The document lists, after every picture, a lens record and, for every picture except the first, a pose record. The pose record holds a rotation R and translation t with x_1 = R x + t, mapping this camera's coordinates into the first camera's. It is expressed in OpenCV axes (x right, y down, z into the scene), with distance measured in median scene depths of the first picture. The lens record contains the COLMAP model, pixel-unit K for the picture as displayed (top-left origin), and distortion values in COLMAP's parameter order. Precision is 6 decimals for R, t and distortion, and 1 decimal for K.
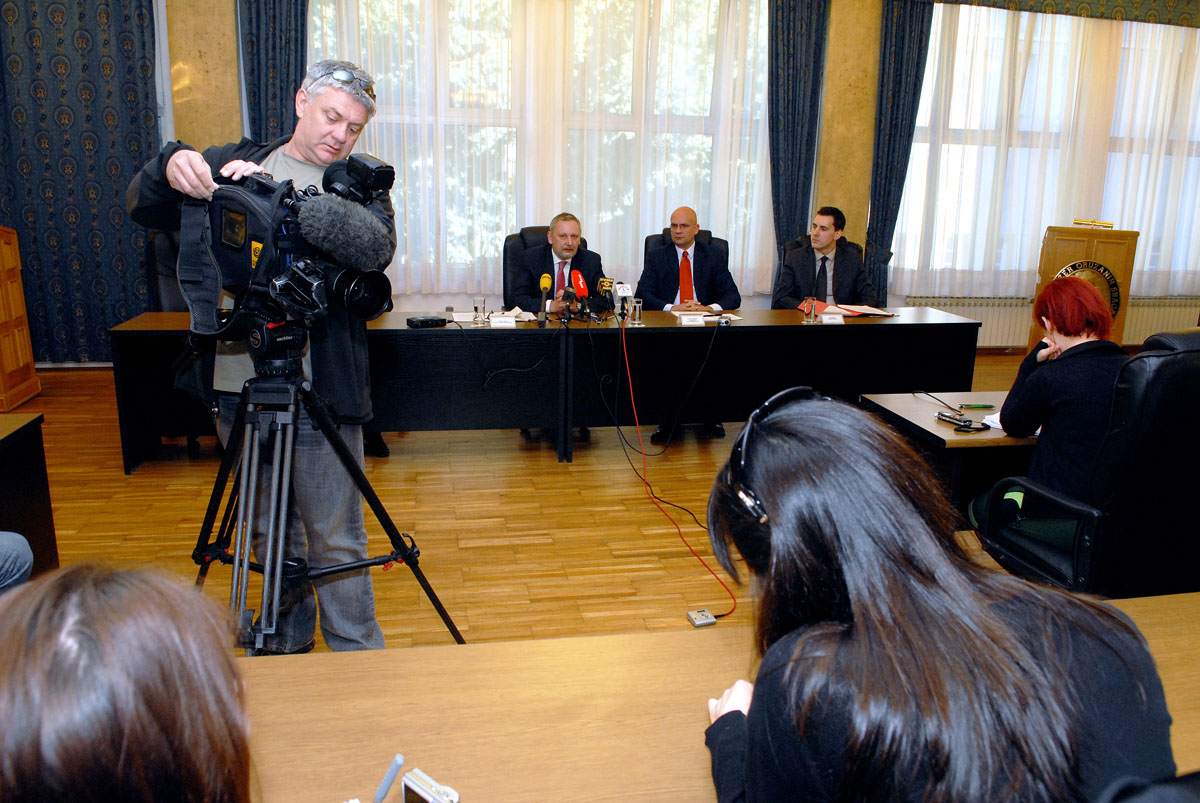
lens RADIAL K [[898.7, 0, 608.6], [0, 898.7, 404.0], [0, 0, 1]] dist [-0.022004, -0.040529]
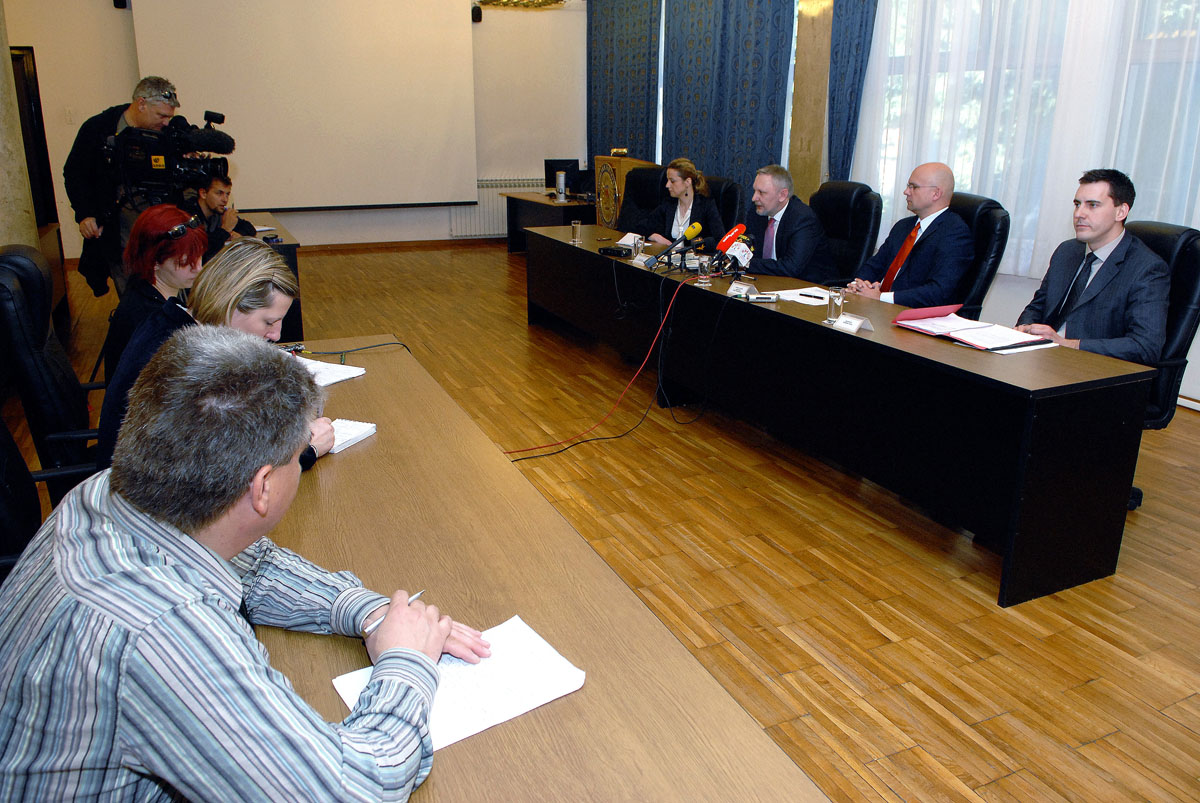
lens RADIAL K [[898.7, 0, 601.1], [0, 898.7, 406.1], [0, 0, 1]] dist [-0.022004, -0.040529]
pose [[0.224348, 0.272571, -0.935614, 0.689247], [-0.233343, 0.947183, 0.219989, -0.111914], [0.946160, 0.168965, 0.276101, 0.501831]]
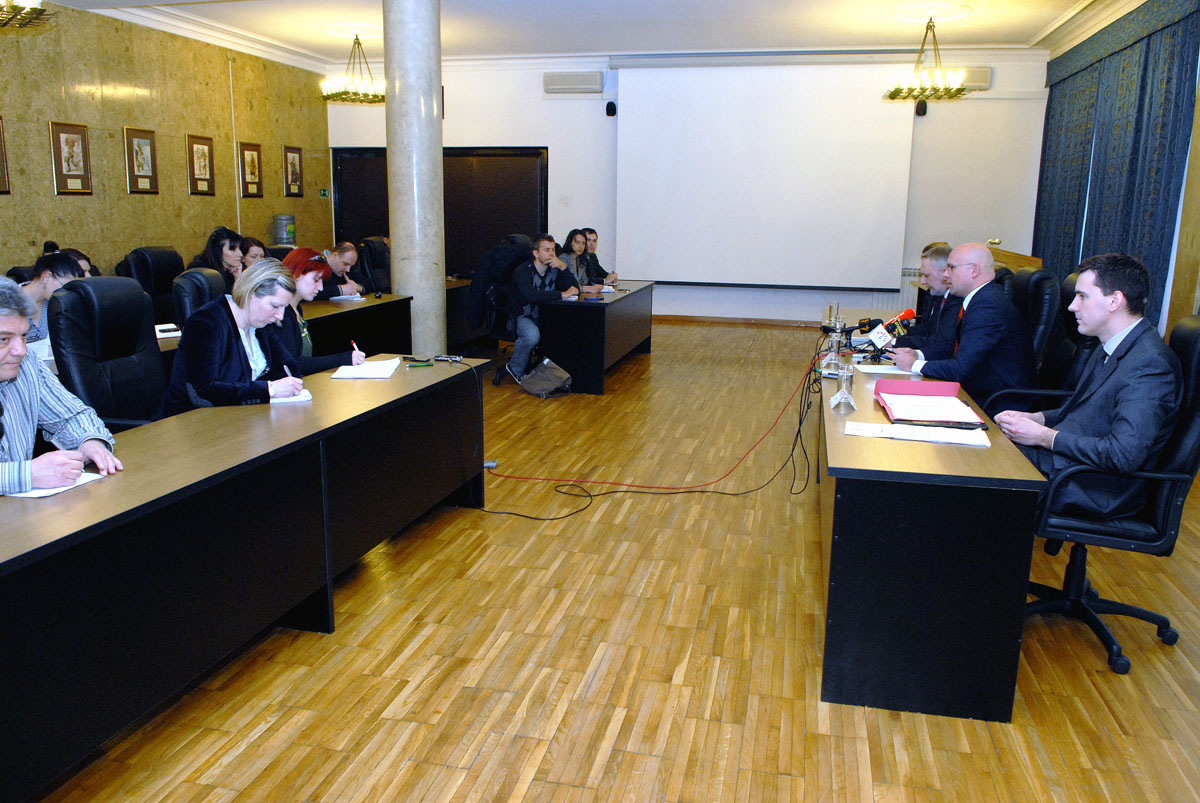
lens RADIAL K [[898.7, 0, 592.7], [0, 898.7, 408.0], [0, 0, 1]] dist [-0.022004, -0.040529]
pose [[-0.421757, 0.166266, -0.891334, 0.742729], [-0.238087, 0.928240, 0.285806, -0.189575], [0.874892, 0.332756, -0.351906, 0.851847]]
